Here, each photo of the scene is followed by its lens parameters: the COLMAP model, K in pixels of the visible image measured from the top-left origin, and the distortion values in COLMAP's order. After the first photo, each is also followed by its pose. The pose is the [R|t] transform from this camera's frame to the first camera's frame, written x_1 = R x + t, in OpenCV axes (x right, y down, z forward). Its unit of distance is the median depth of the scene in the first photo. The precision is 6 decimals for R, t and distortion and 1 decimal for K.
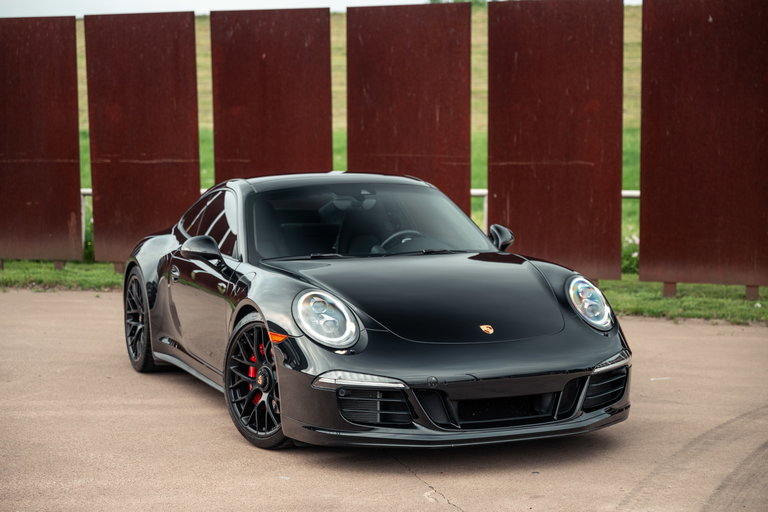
lens RADIAL K [[1555.3, 0, 375.7], [0, 1555.3, 252.6], [0, 0, 1]] dist [0.059391, -0.440948]
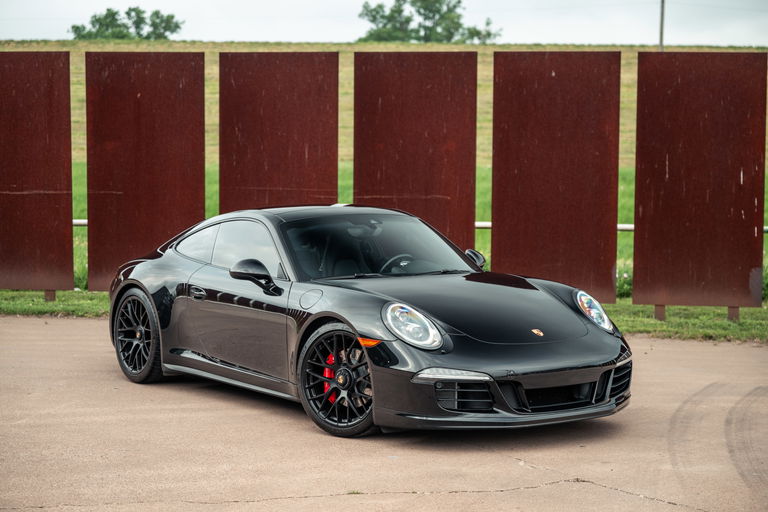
lens RADIAL K [[1562.2, 0, 384.0], [0, 1562.2, 256.0], [0, 0, 1]] dist [0.040800, -0.197777]
pose [[0.969284, -0.003018, 0.245926, -0.186310], [0.007579, 0.999816, -0.017602, 0.005073], [-0.245828, 0.018925, 0.969129, -0.090675]]
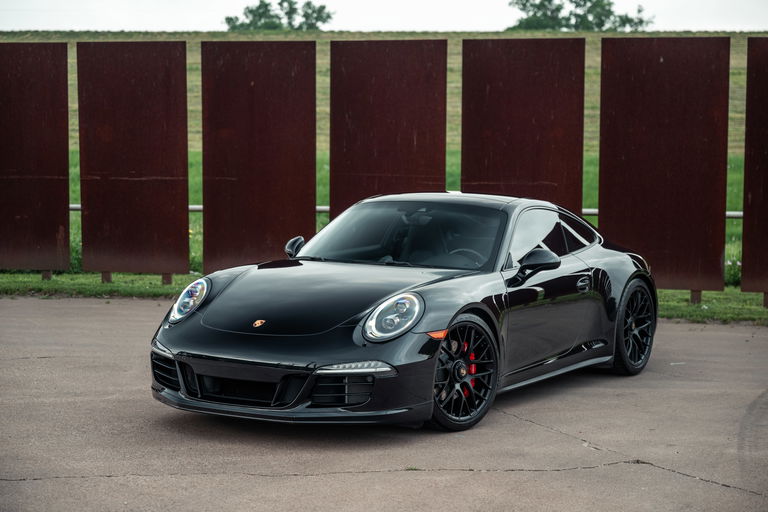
lens RADIAL K [[1562.2, 0, 384.0], [0, 1562.2, 256.0], [0, 0, 1]] dist [0.040800, -0.197777]
pose [[0.988753, 0.001447, 0.149551, -0.155317], [0.000233, 0.999937, -0.011215, 0.008186], [-0.149558, 0.011123, 0.988690, -0.109566]]
